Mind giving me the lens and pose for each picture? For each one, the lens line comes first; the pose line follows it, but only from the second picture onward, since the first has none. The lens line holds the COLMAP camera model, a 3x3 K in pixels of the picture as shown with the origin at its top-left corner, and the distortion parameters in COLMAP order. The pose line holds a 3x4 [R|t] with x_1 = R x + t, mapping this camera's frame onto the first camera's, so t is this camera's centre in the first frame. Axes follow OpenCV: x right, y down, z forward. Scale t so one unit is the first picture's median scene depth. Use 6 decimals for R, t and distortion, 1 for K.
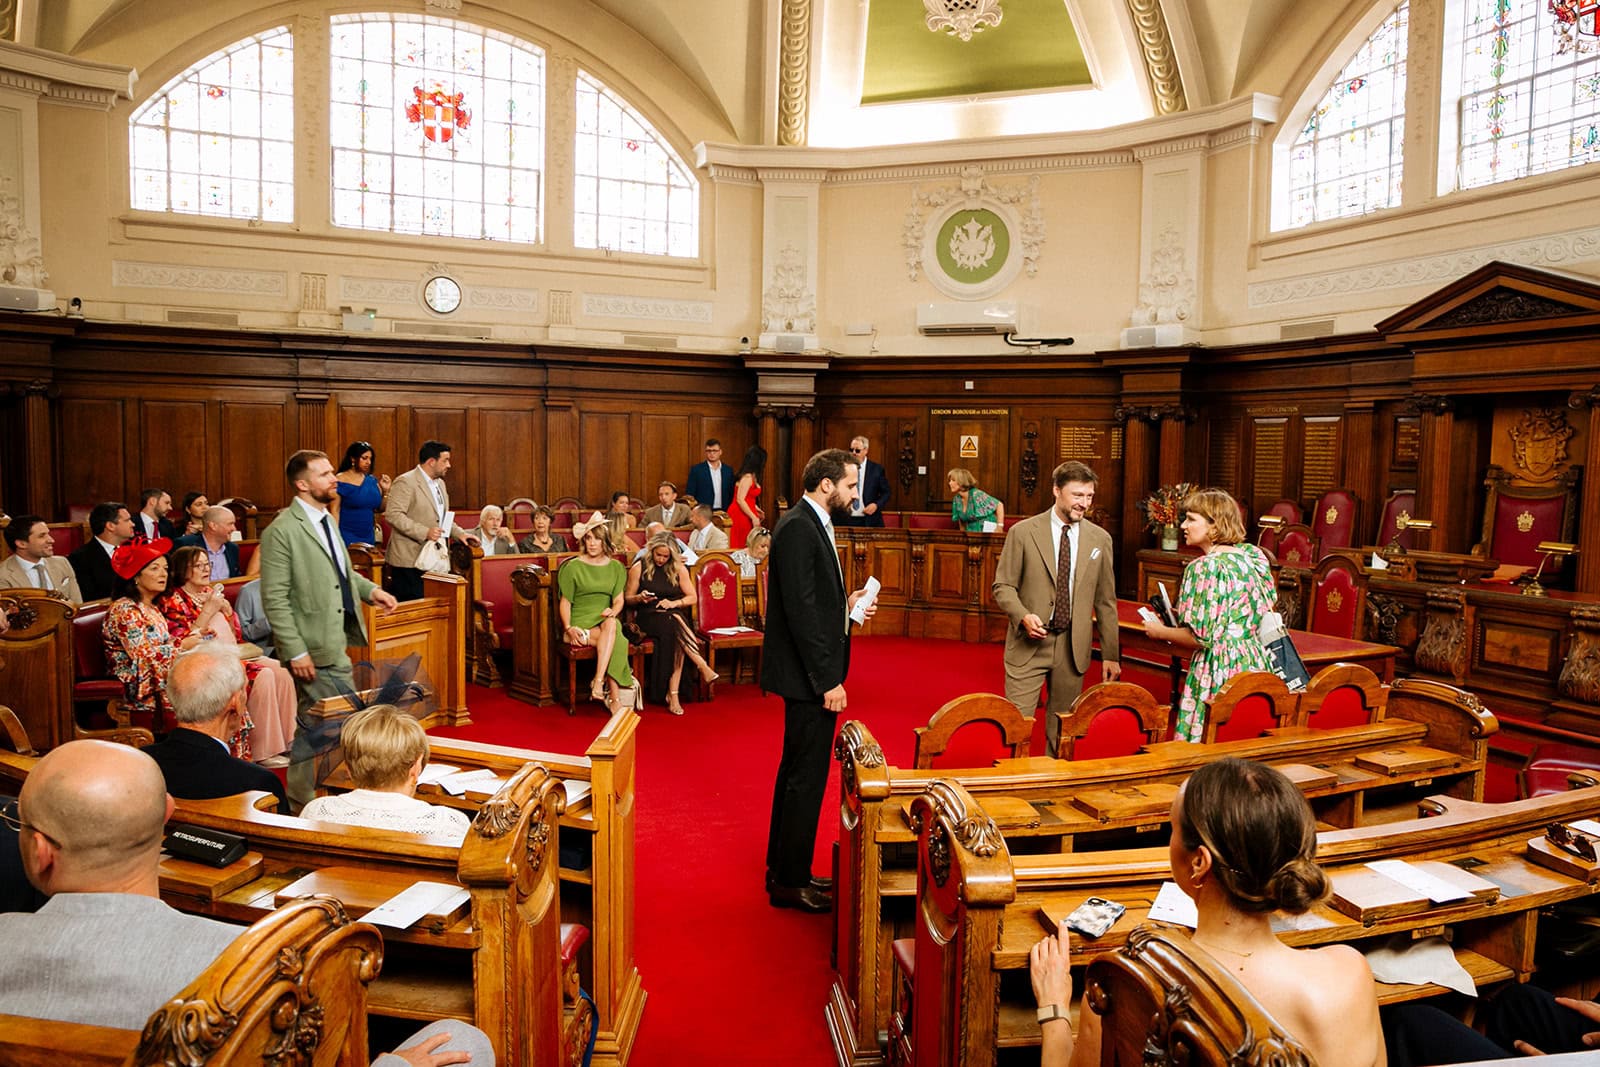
lens RADIAL K [[1075.9, 0, 800.0], [0, 1075.9, 533.5], [0, 0, 1]] dist [0.001428, 0.002441]
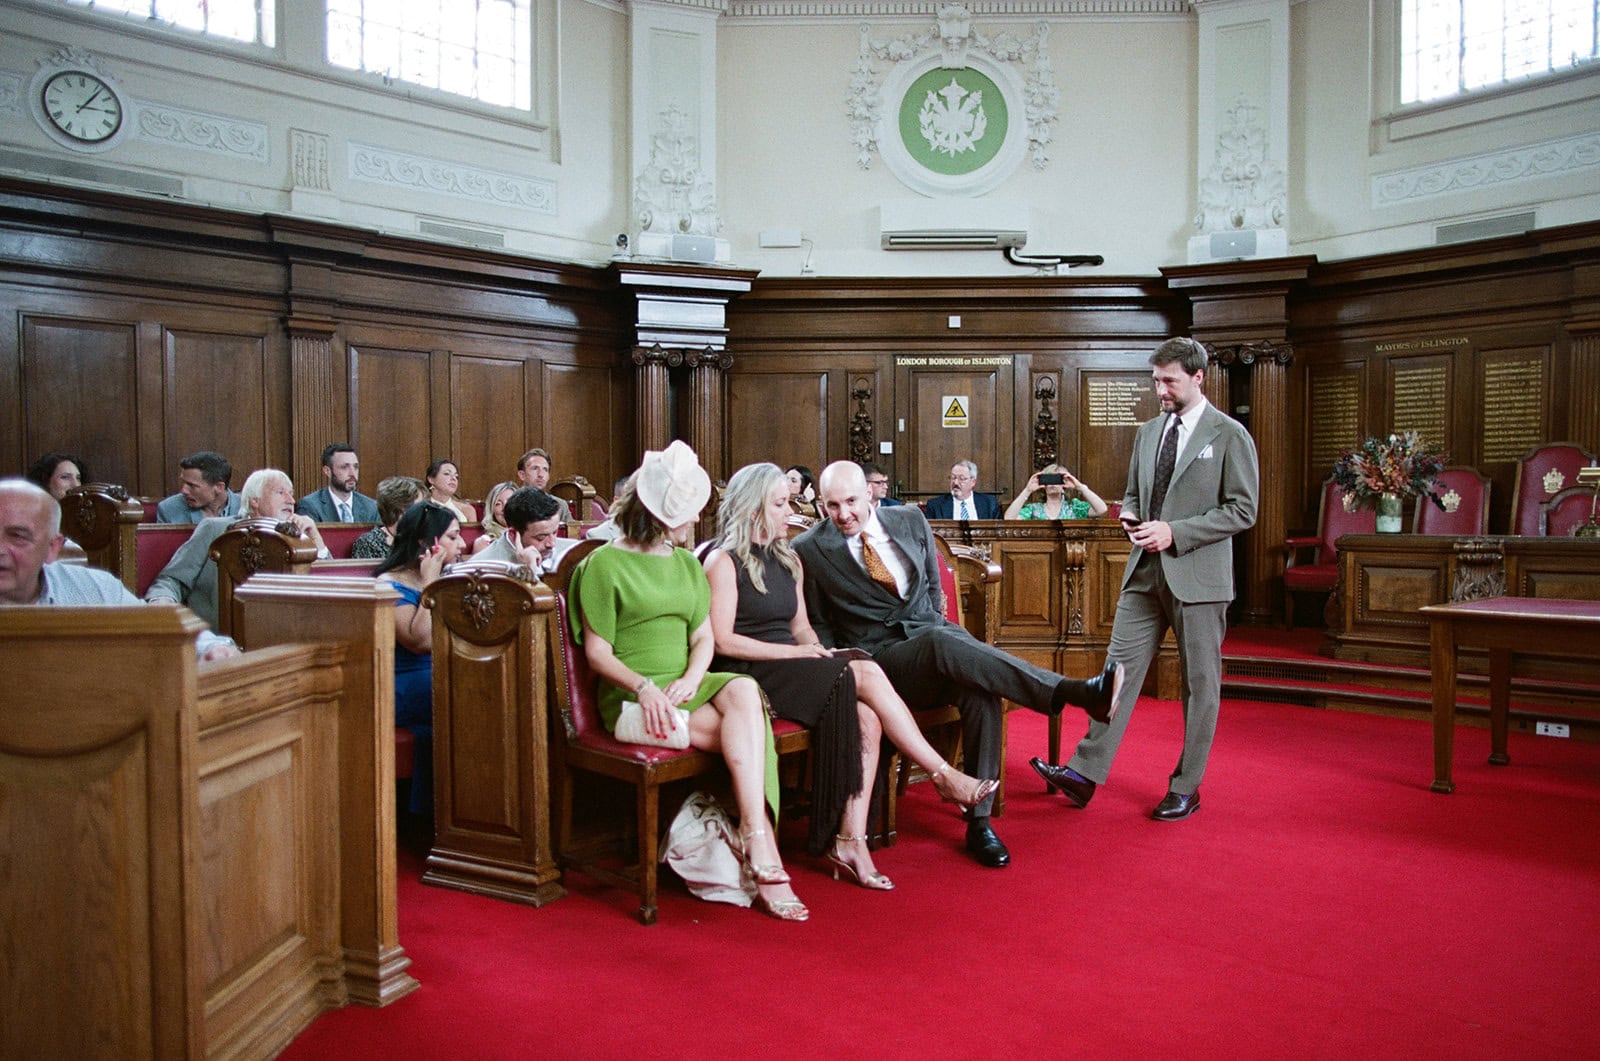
lens RADIAL K [[1163.0, 0, 804.0], [0, 1163.0, 566.2], [0, 0, 1]] dist [-0.039914, 0.058441]
pose [[0.949004, -0.029697, 0.313863, -0.171921], [0.036786, 0.999184, -0.016689, 0.026698], [-0.313111, 0.027384, 0.949322, 0.336716]]
